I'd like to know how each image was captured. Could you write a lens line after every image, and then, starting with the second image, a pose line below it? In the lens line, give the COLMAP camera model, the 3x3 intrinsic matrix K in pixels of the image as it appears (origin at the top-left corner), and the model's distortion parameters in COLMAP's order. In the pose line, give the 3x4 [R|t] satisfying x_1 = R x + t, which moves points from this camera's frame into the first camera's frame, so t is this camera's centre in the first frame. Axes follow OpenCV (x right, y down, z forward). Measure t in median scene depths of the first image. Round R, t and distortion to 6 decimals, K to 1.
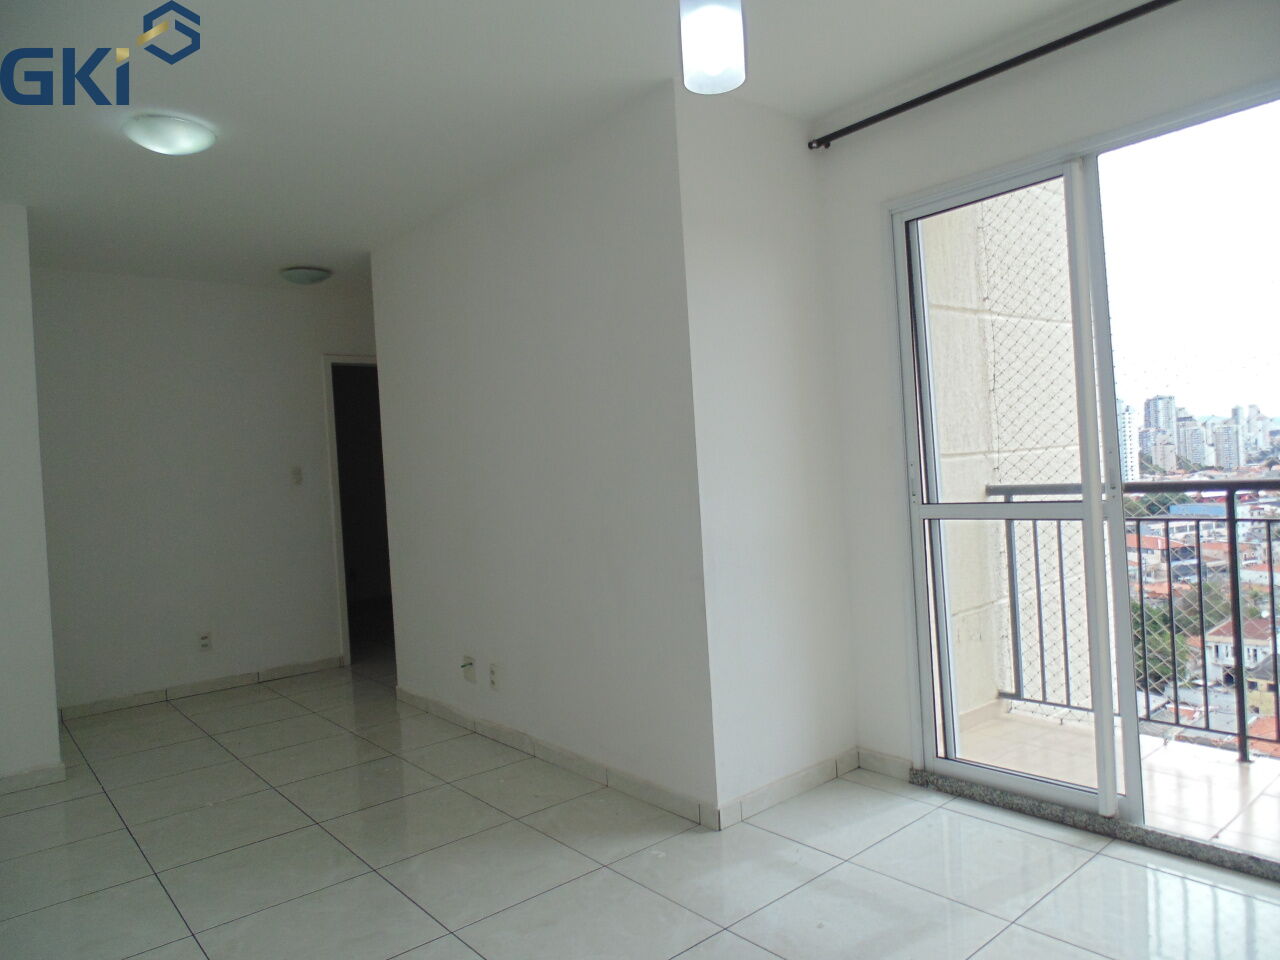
lens RADIAL K [[855.8, 0, 650.2], [0, 855.8, 478.8], [0, 0, 1]] dist [-0.006418, -0.006517]
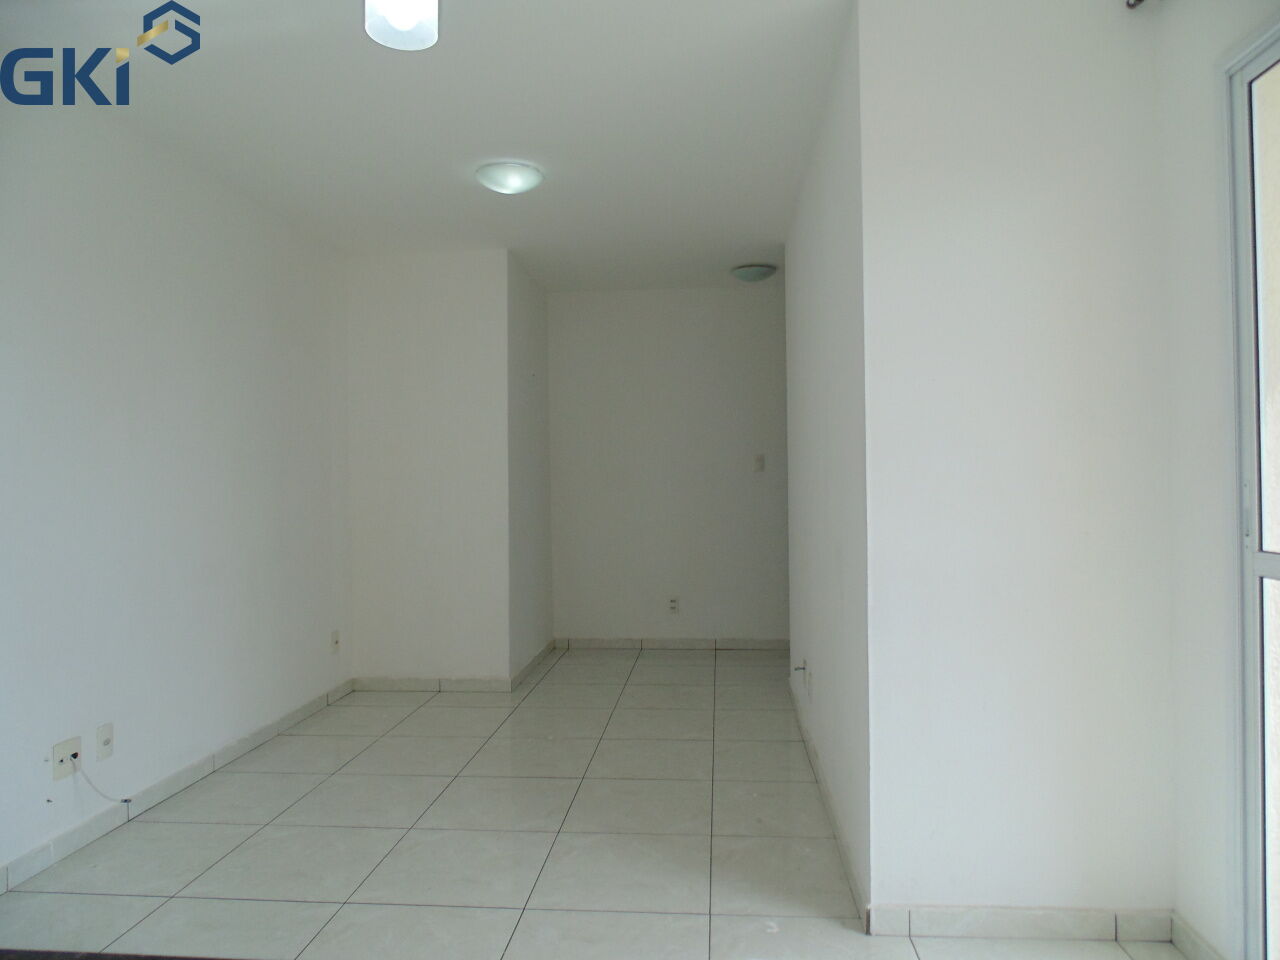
lens RADIAL K [[858.1, 0, 640.0], [0, 858.1, 480.0], [0, 0, 1]] dist [-0.010943, -0.002278]
pose [[0.702815, 0.052004, -0.709469, 0.355538], [-0.037689, 0.998646, 0.035865, -0.021329], [0.710373, 0.001532, 0.703824, 0.221808]]
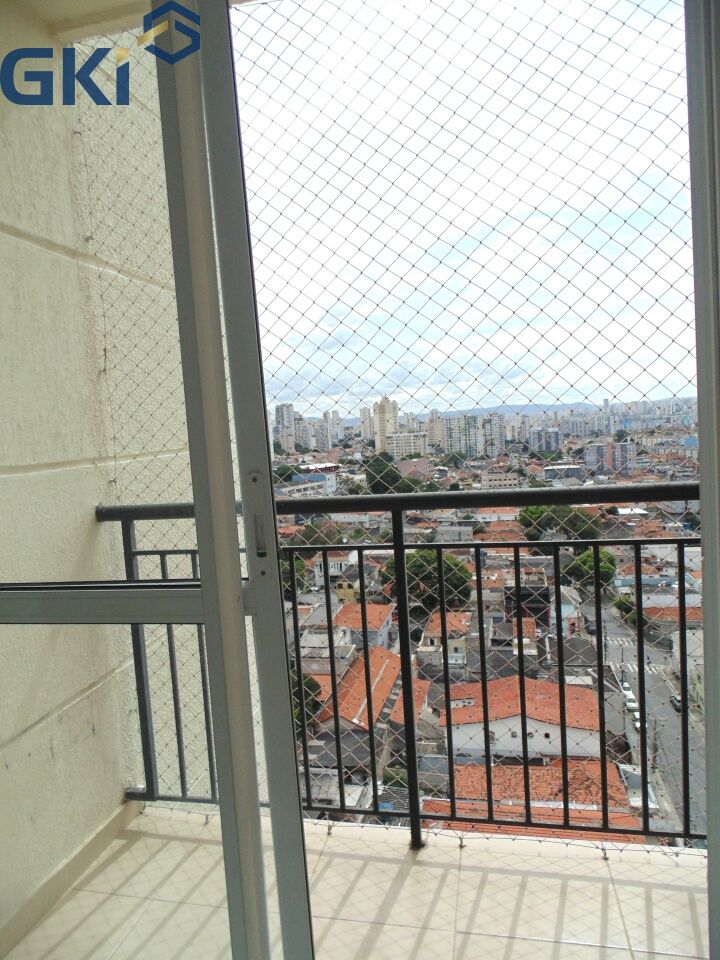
lens RADIAL K [[643.5, 0, 348.6], [0, 643.5, 472.4], [0, 0, 1]] dist [-0.010943, -0.002278]
pose [[0.804233, -0.034122, 0.593334, 0.259193], [0.024225, 0.999403, 0.024638, -0.029588], [-0.593821, -0.005441, 0.804579, 0.476519]]
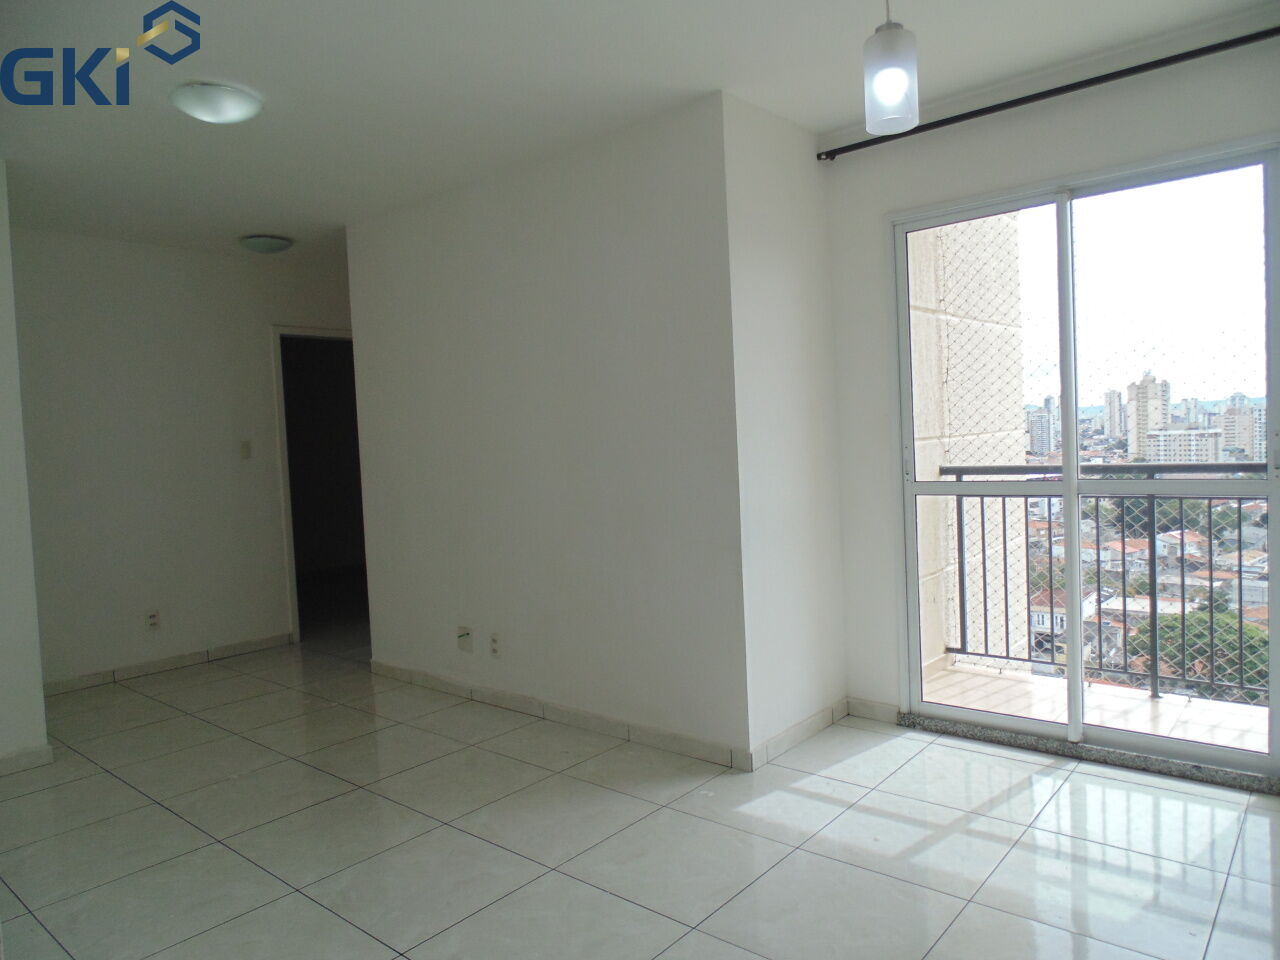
lens RADIAL K [[855.8, 0, 650.2], [0, 855.8, 478.8], [0, 0, 1]] dist [-0.006418, -0.006517]
pose [[0.985848, 0.007626, 0.167470, -0.181952], [-0.011844, 0.999637, 0.024202, 0.001549], [-0.167224, -0.025843, 0.985580, -0.055130]]
